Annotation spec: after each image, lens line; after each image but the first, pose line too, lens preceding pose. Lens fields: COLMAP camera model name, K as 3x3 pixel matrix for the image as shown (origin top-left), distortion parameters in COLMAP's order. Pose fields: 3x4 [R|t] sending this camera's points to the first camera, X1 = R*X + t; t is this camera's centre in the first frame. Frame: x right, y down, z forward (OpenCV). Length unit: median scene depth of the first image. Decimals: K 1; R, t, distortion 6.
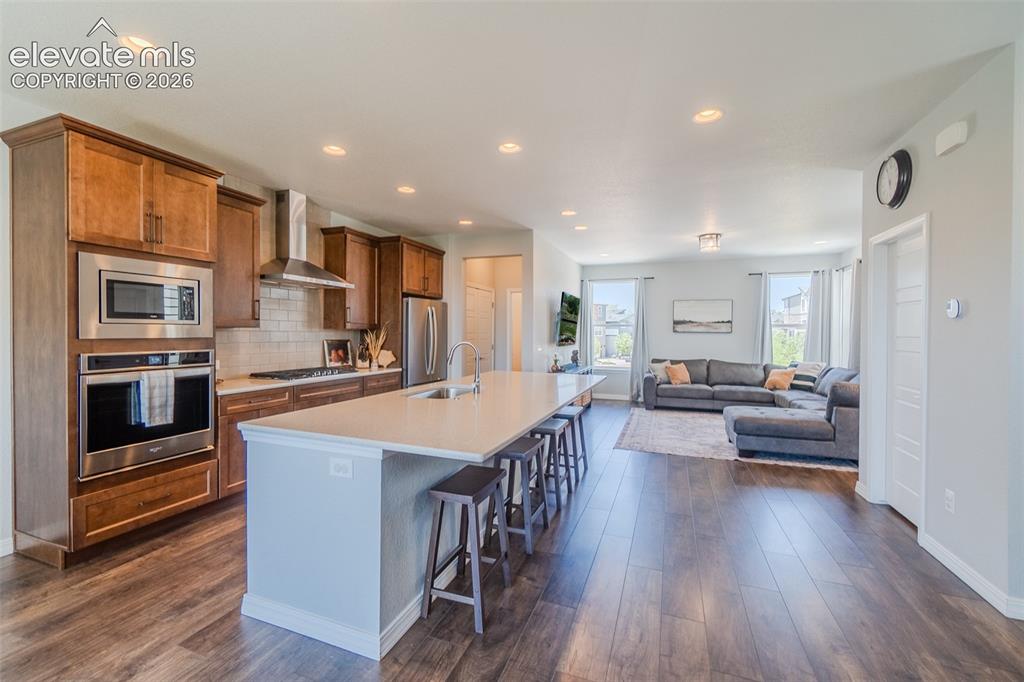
lens RADIAL K [[430.8, 0, 510.1], [0, 430.8, 336.2], [0, 0, 1]] dist [-0.000419, 0.000118]
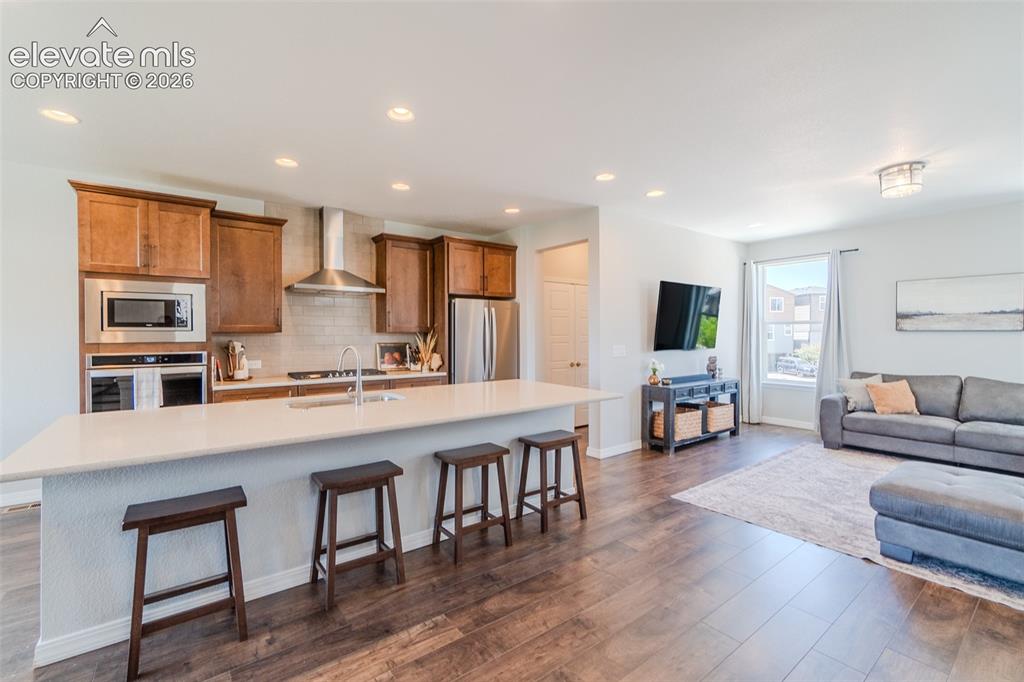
lens RADIAL K [[438.2, 0, 508.2], [0, 438.2, 336.7], [0, 0, 1]] dist [-0.002089, 0.000127]
pose [[0.847511, -0.005513, -0.530750, 0.414227], [0.004149, 0.999984, -0.003762, -0.001317], [0.530762, 0.000986, 0.847520, 0.260682]]
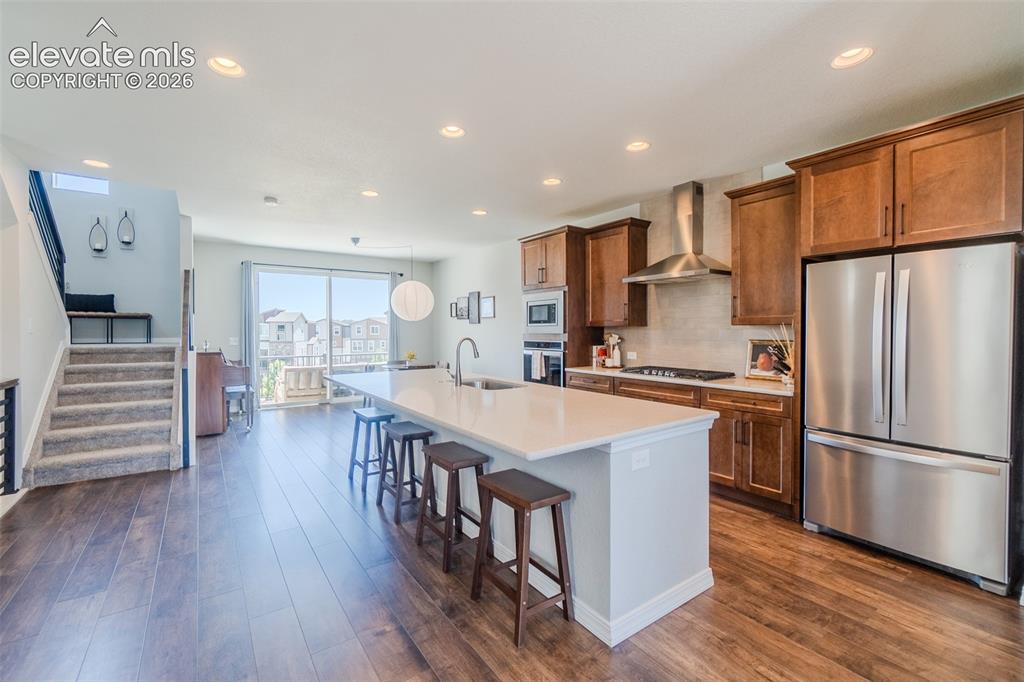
lens RADIAL K [[446.5, 0, 506.2], [0, 446.5, 338.2], [0, 0, 1]] dist [-0.000268, 0.000337]
pose [[-0.571010, 0.012378, -0.820850, 0.485464], [-0.006656, 0.999784, 0.019707, -0.006859], [0.820916, 0.016716, -0.570804, 1.103924]]
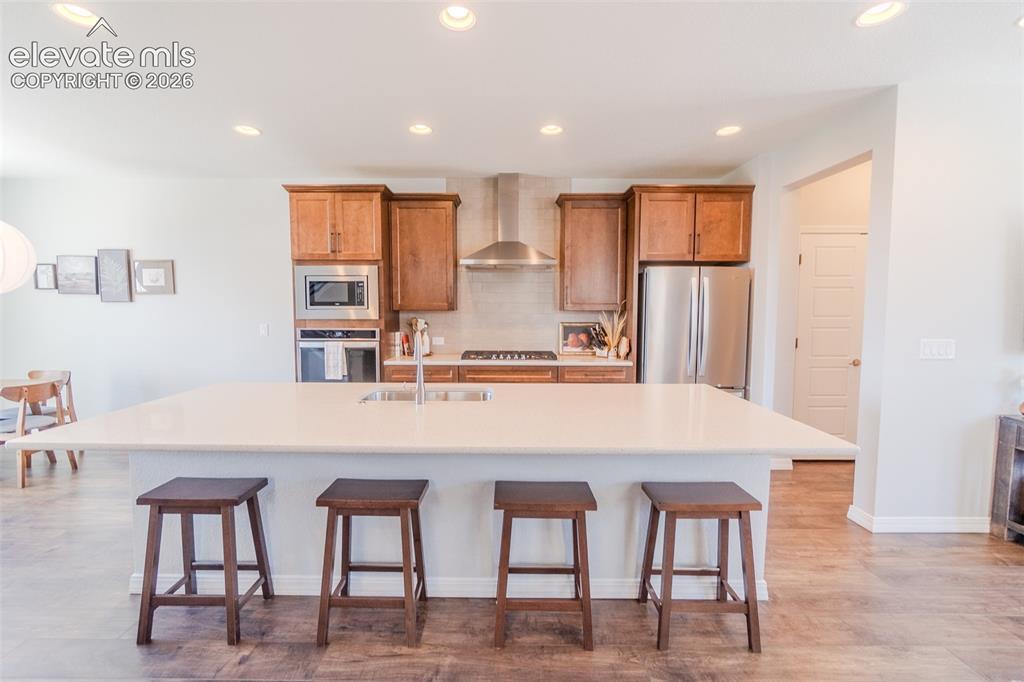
lens RADIAL K [[438.2, 0, 508.2], [0, 438.2, 336.7], [0, 0, 1]] dist [-0.002089, 0.000127]
pose [[0.353501, 0.058346, -0.933613, 0.416301], [-0.007793, 0.998202, 0.059432, -0.015658], [0.935402, -0.013734, 0.353320, 0.562778]]
